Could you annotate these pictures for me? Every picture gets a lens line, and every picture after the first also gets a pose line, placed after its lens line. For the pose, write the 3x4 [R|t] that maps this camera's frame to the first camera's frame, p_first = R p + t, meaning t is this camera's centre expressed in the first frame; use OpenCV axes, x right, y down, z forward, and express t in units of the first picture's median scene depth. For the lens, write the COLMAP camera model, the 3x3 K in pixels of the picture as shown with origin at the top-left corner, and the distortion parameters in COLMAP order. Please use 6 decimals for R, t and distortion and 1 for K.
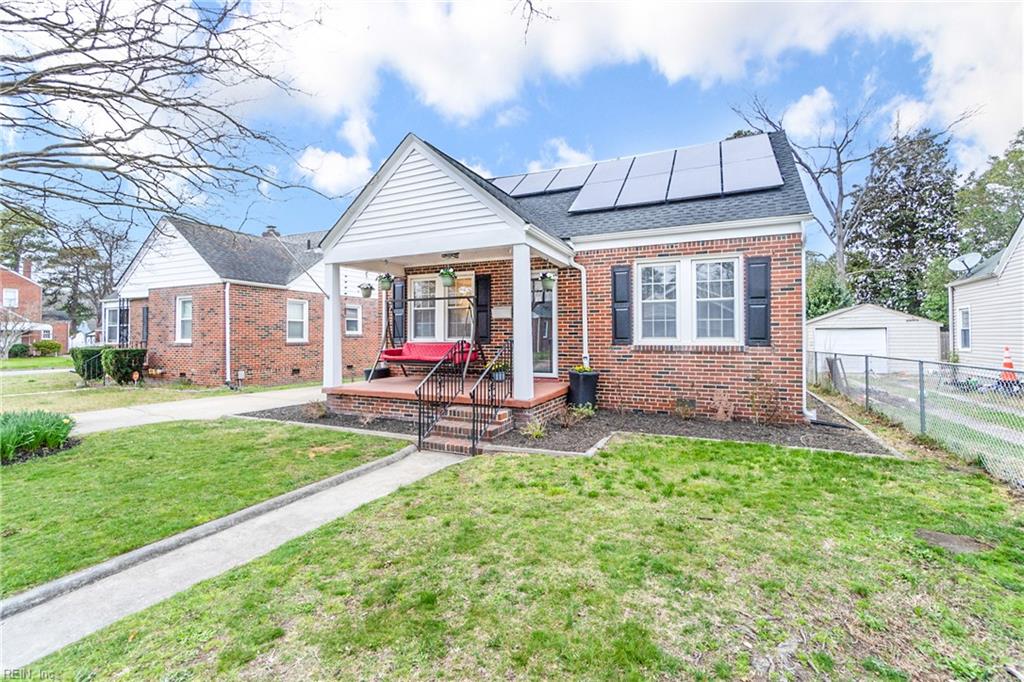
lens RADIAL K [[457.8, 0, 512.7], [0, 457.8, 326.7], [0, 0, 1]] dist [-0.002856, -0.000155]
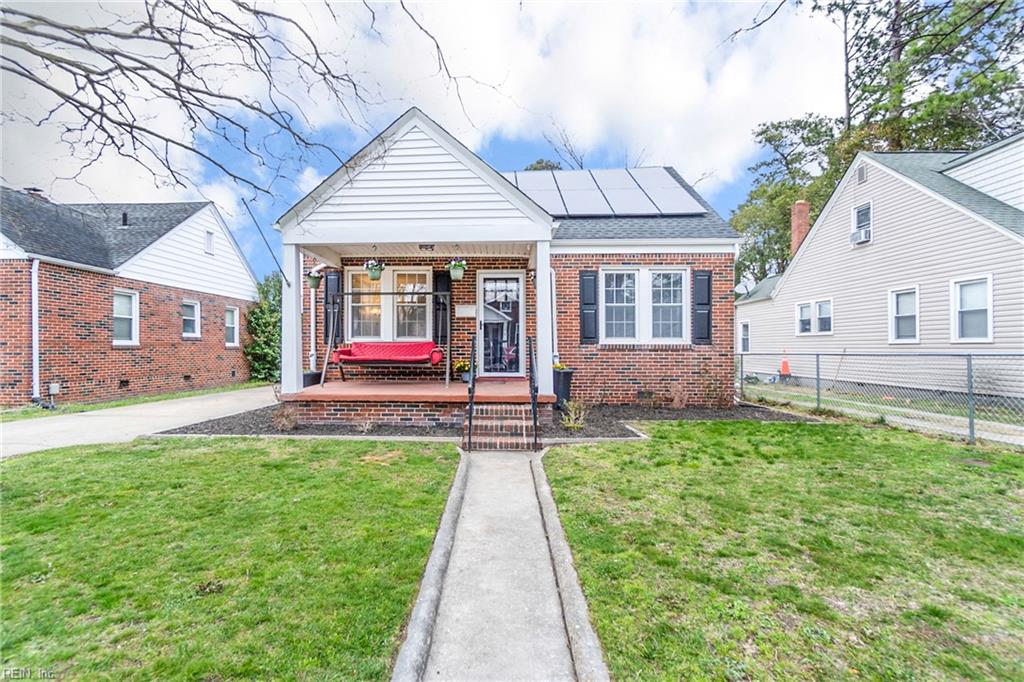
lens RADIAL K [[463.7, 0, 512.0], [0, 463.7, 341.0], [0, 0, 1]] dist [-0.003706, -0.000103]
pose [[0.918826, 0.007441, 0.394593, -0.371509], [-0.011535, 0.999901, 0.008005, 0.026626], [-0.394495, -0.011907, 0.918821, 0.071036]]
